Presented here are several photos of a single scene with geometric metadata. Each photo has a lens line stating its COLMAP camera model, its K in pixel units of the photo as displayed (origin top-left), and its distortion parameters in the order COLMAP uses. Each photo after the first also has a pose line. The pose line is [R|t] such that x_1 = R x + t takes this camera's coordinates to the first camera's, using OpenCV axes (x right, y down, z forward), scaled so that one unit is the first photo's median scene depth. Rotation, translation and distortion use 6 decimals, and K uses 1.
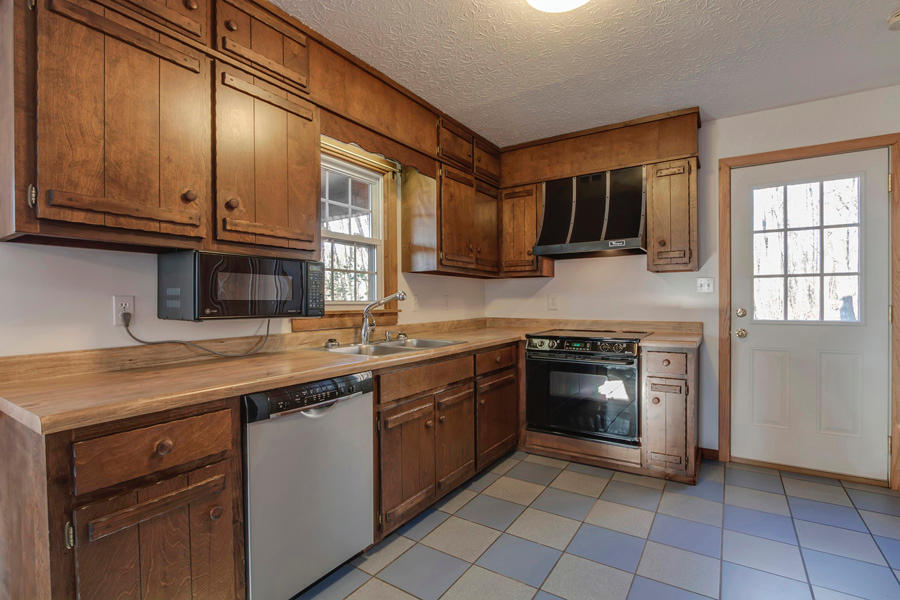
lens RADIAL K [[433.1, 0, 449.9], [0, 433.1, 301.7], [0, 0, 1]] dist [-0.005321, -0.000645]
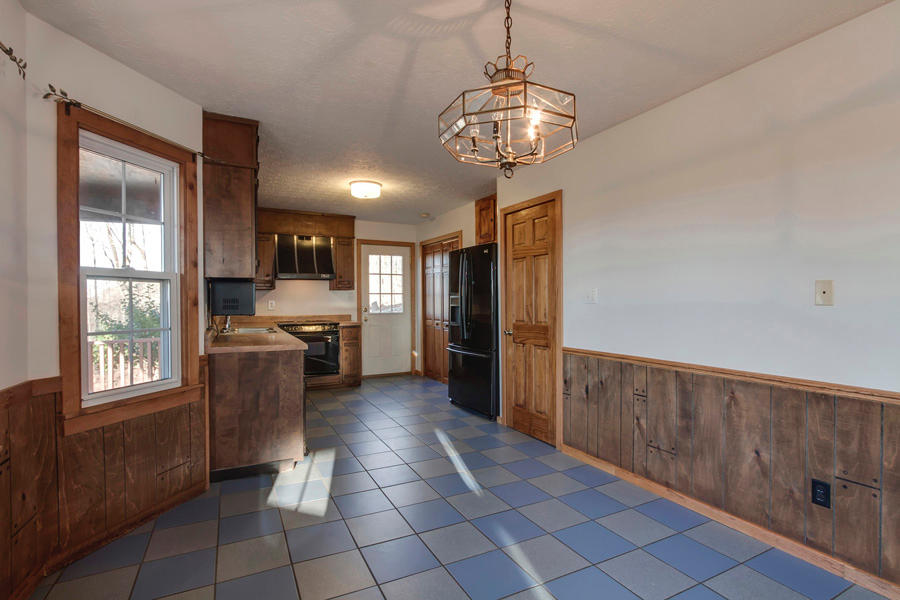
lens RADIAL K [[433.1, 0, 450.7], [0, 433.1, 302.9], [0, 0, 1]] dist [-0.005321, -0.000645]
pose [[0.498776, 0.000011, 0.866731, -0.960061], [0.003268, 0.999993, -0.001893, -0.004241], [-0.866725, 0.003777, 0.498773, -0.452084]]
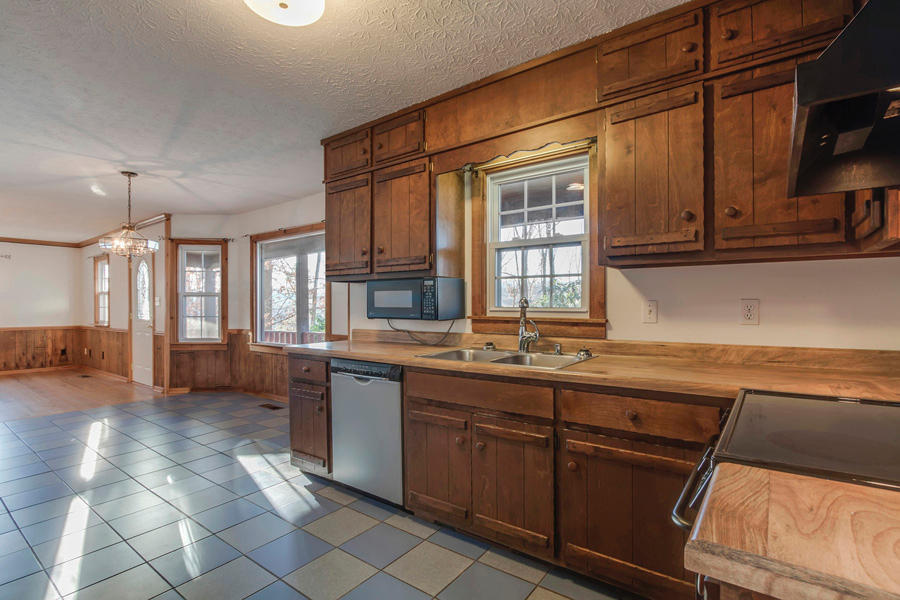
lens RADIAL K [[433.1, 0, 448.3], [0, 433.1, 303.6], [0, 0, 1]] dist [-0.005321, -0.000645]
pose [[-0.065295, 0.004486, -0.997856, 1.002517], [0.001254, 0.999989, 0.004414, -0.020647], [0.997865, -0.000964, -0.065300, 1.171368]]
